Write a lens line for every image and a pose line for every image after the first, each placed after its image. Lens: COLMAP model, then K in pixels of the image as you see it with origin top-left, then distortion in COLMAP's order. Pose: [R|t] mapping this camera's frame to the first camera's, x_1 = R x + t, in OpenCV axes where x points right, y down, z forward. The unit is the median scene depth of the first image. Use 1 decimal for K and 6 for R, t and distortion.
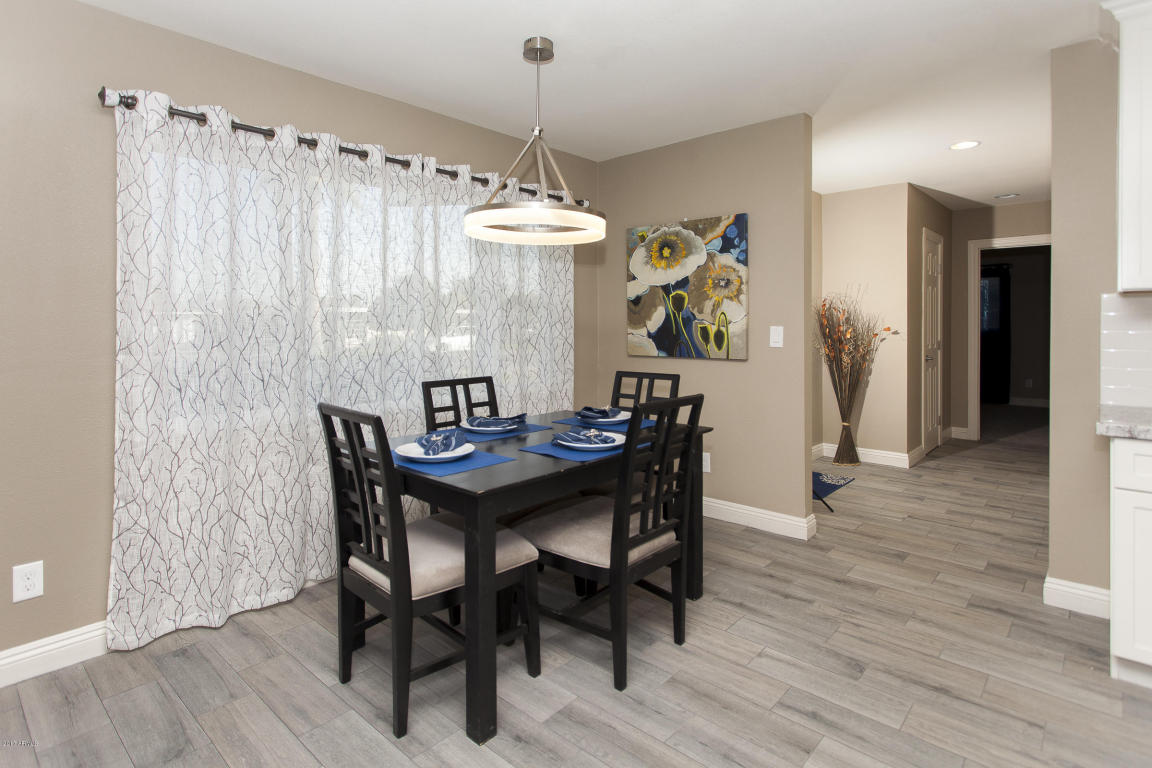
lens RADIAL K [[600.9, 0, 557.1], [0, 600.9, 322.6], [0, 0, 1]] dist [0.003724, 0.000166]
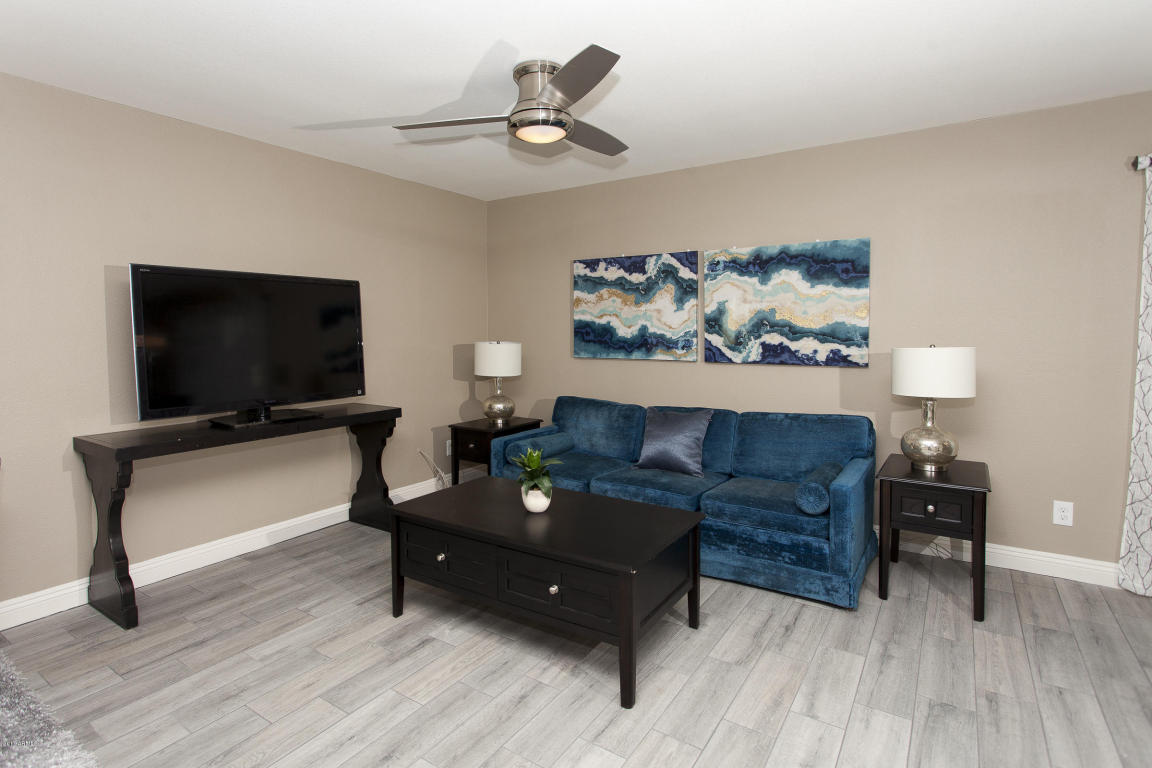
lens RADIAL K [[600.9, 0, 571.3], [0, 600.9, 358.5], [0, 0, 1]] dist [0.003724, 0.000166]
pose [[0.184780, 0.050121, -0.981501, 0.241801], [-0.003445, 0.998726, 0.050352, -0.014664], [0.982774, -0.005923, 0.184718, -0.333107]]
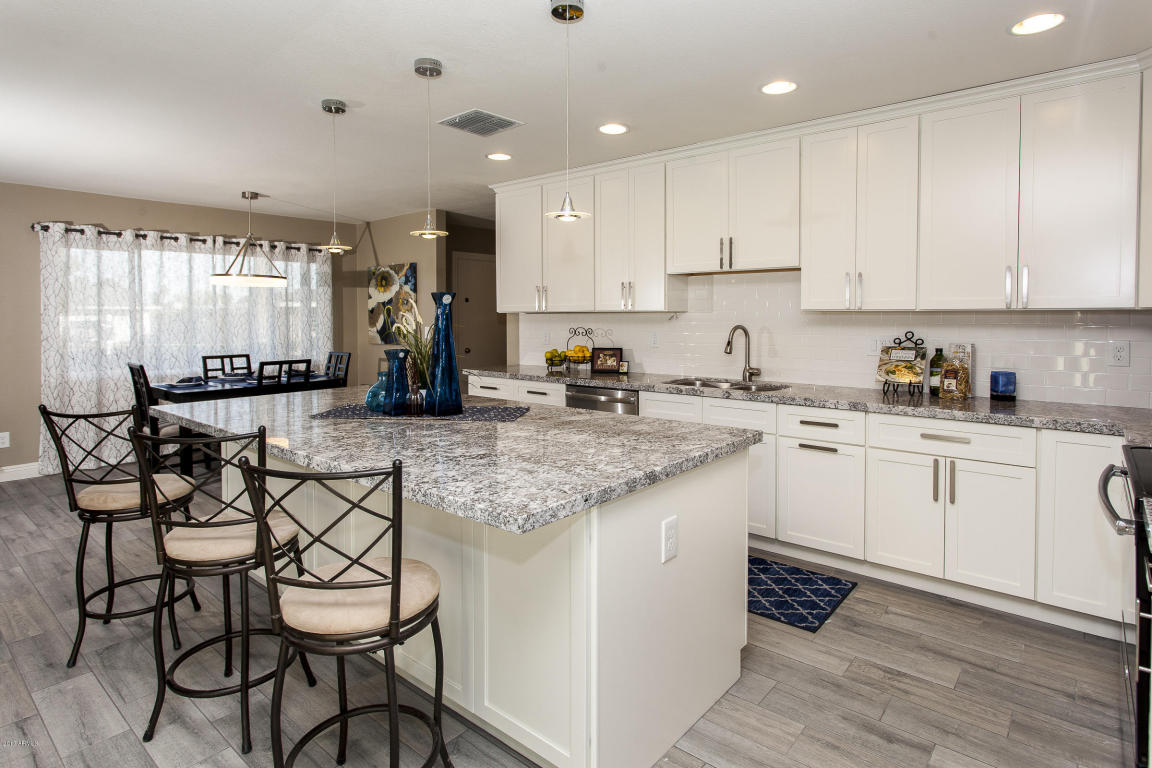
lens RADIAL K [[644.4, 0, 583.4], [0, 644.4, 326.3], [0, 0, 1]] dist [0.002145, 0.003498]
pose [[0.999462, -0.003064, 0.032651, 0.935779], [0.002498, 0.999846, 0.017344, -0.033212], [-0.032699, -0.017253, 0.999316, -1.140113]]
